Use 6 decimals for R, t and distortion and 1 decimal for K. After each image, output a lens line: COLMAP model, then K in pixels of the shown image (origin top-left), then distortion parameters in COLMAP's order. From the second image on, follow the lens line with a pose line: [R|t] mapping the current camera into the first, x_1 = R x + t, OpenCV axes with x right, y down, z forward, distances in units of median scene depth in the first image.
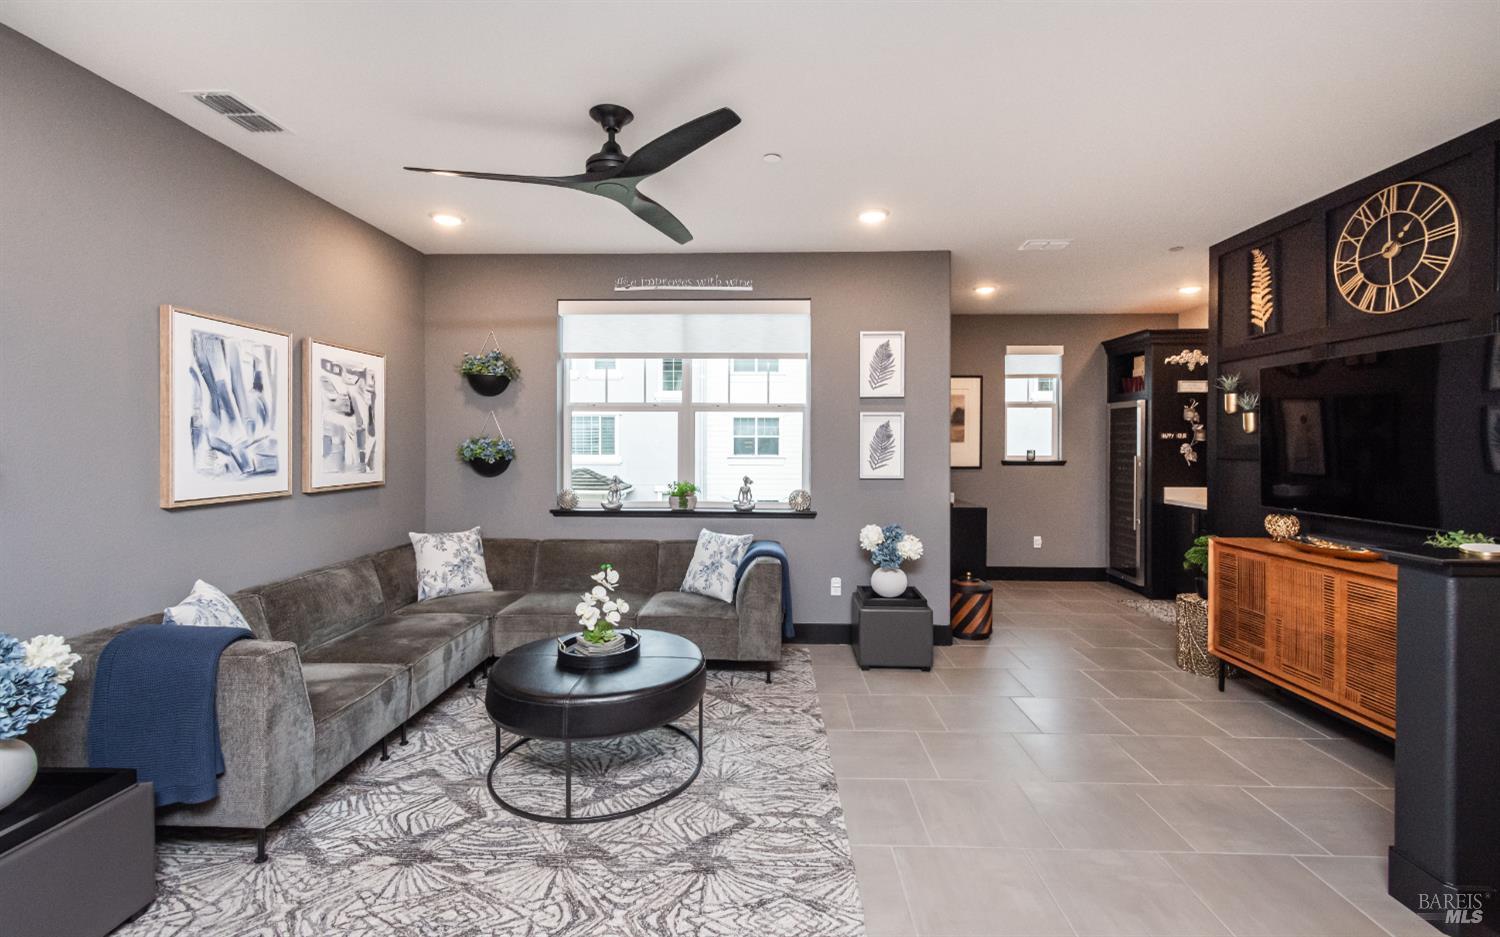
lens RADIAL K [[666.2, 0, 730.7], [0, 666.2, 448.4], [0, 0, 1]] dist [-0.000369, -0.001653]
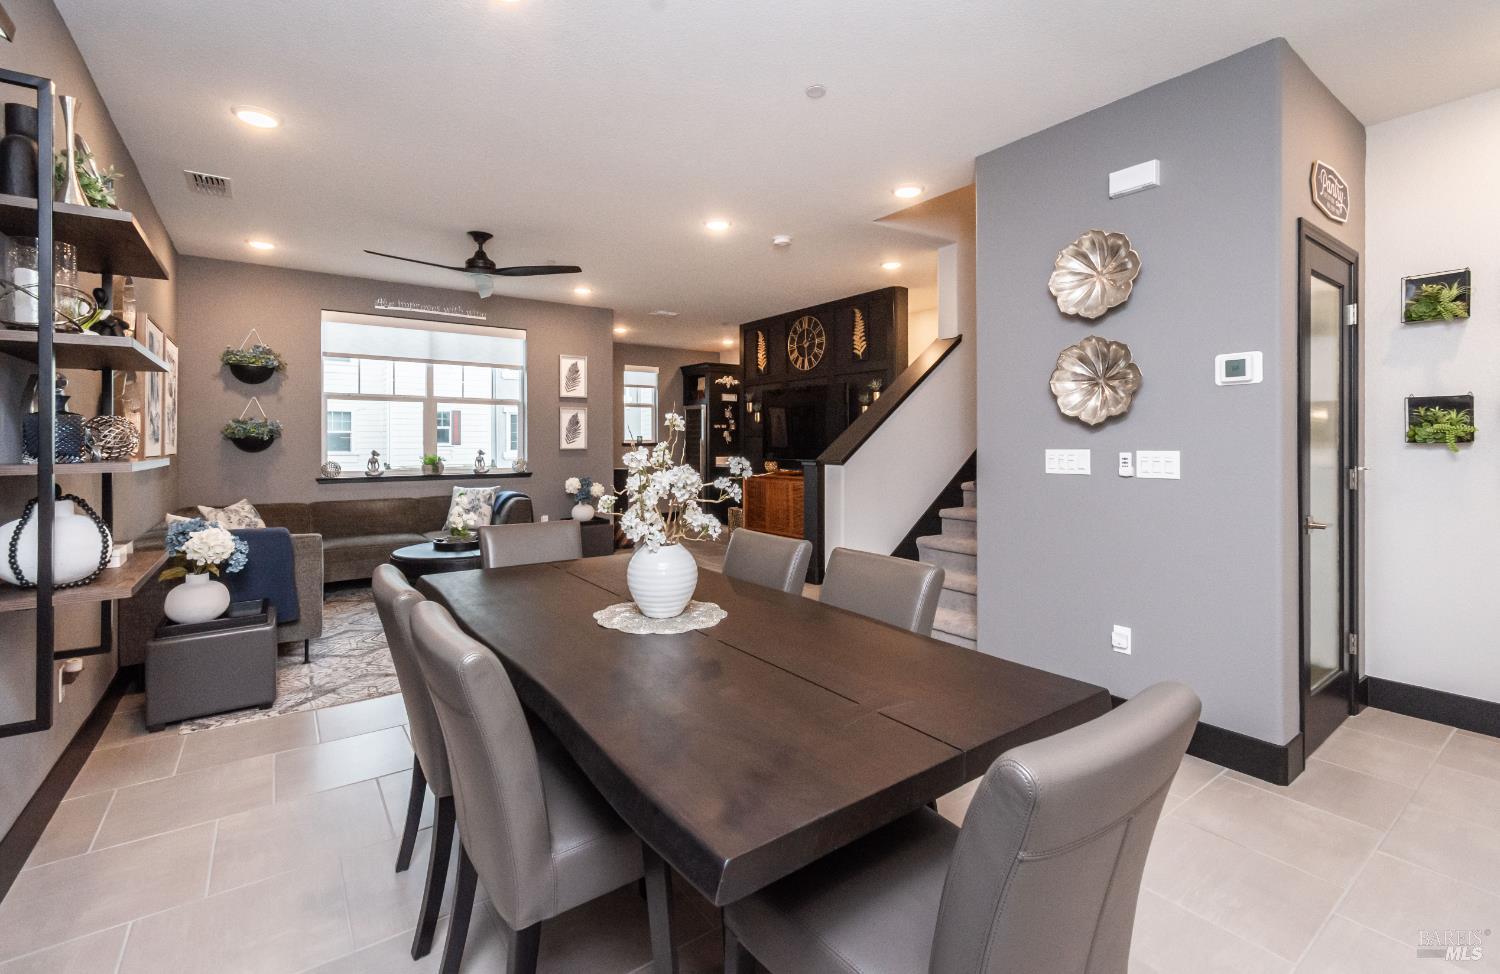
lens RADIAL K [[653.4, 0, 753.0], [0, 653.4, 441.3], [0, 0, 1]] dist [-0.000703, -0.000022]
pose [[0.784723, -0.004283, 0.619832, -0.391871], [0.008980, 0.999950, -0.004460, 0.036052], [-0.619781, 0.009066, 0.784722, -0.463672]]
